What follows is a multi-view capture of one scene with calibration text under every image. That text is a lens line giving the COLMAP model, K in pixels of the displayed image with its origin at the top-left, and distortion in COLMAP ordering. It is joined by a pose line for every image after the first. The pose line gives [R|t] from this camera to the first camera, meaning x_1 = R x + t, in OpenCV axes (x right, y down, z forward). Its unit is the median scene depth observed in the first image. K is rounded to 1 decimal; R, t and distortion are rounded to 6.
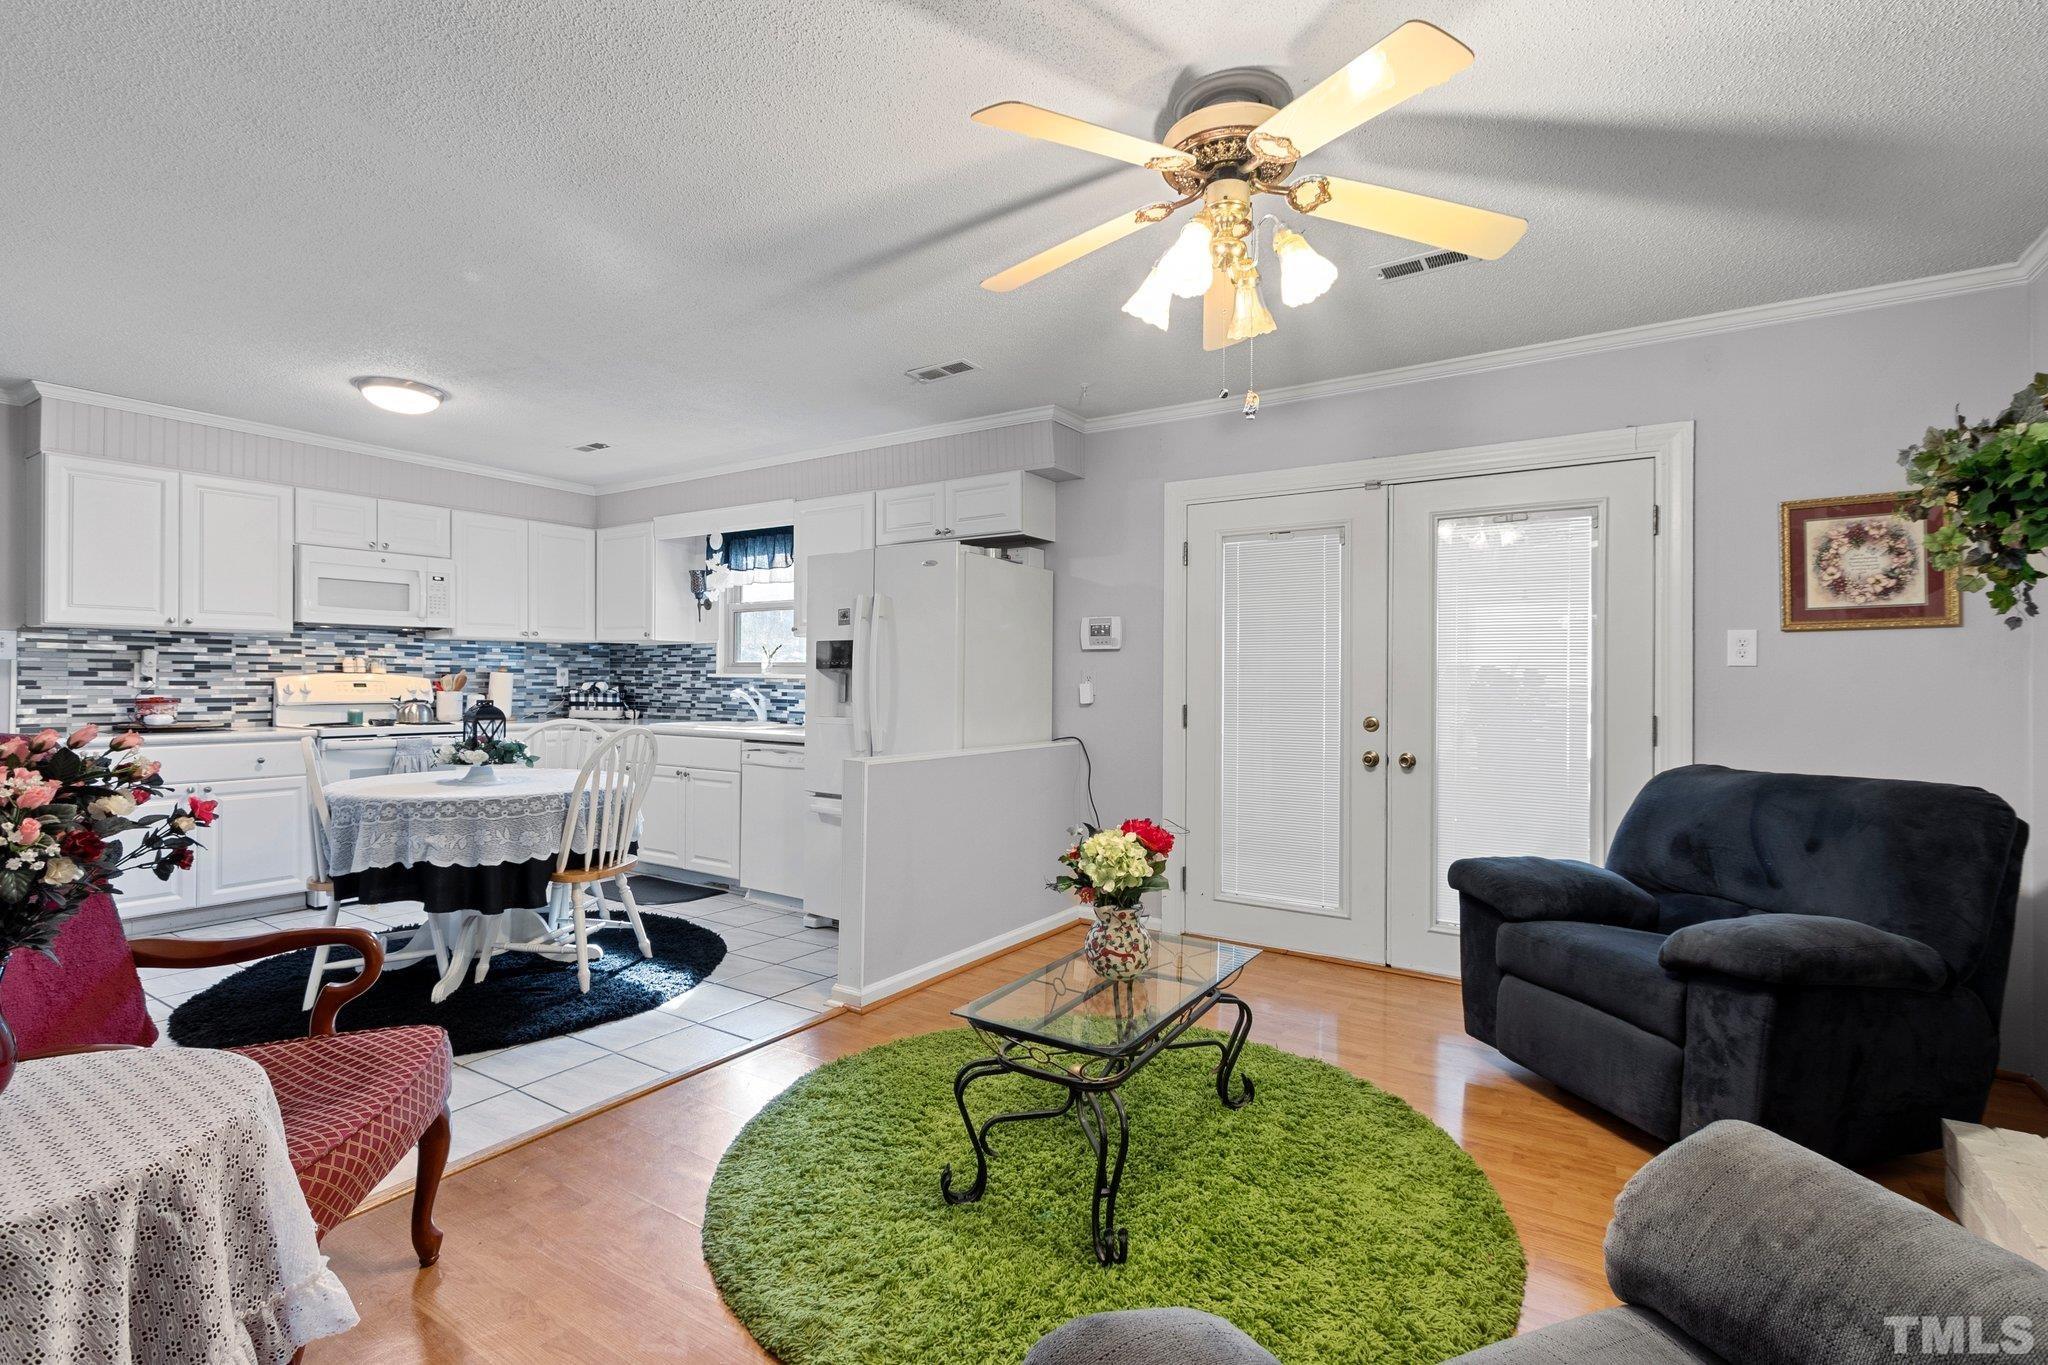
lens RADIAL K [[918.7, 0, 1022.9], [0, 918.7, 677.4], [0, 0, 1]] dist [0.001694, -0.000894]
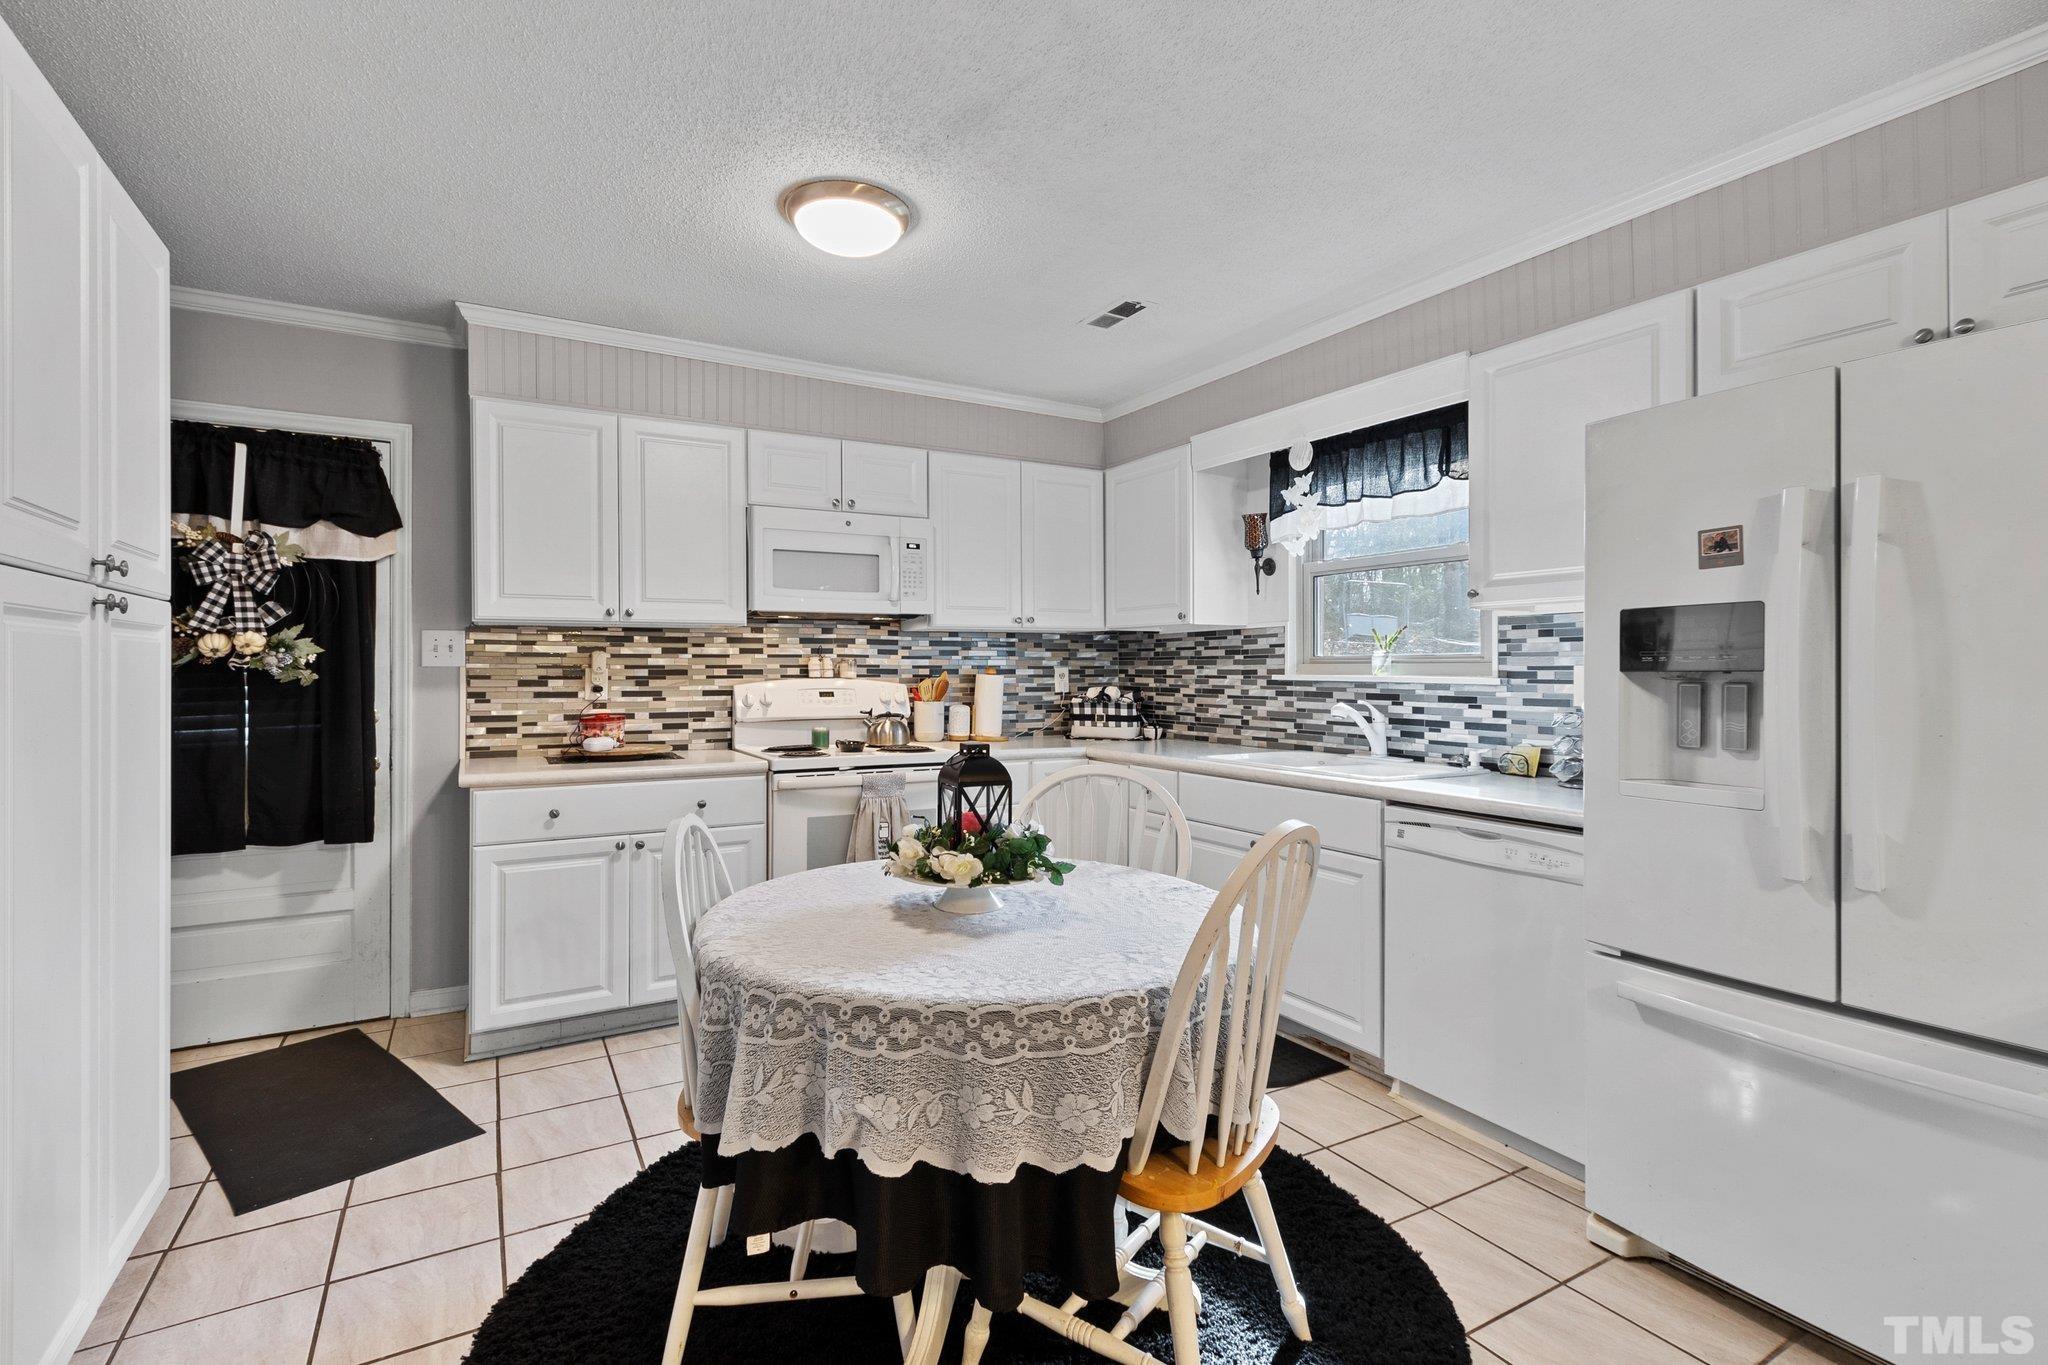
lens RADIAL K [[941.1, 0, 1018.1], [0, 941.1, 672.1], [0, 0, 1]] dist [0.002411, 0.000337]
pose [[0.889267, -0.005446, -0.457357, -0.240226], [0.007746, 0.999965, 0.003153, -0.011208], [0.457323, -0.006347, 0.889278, 0.404542]]
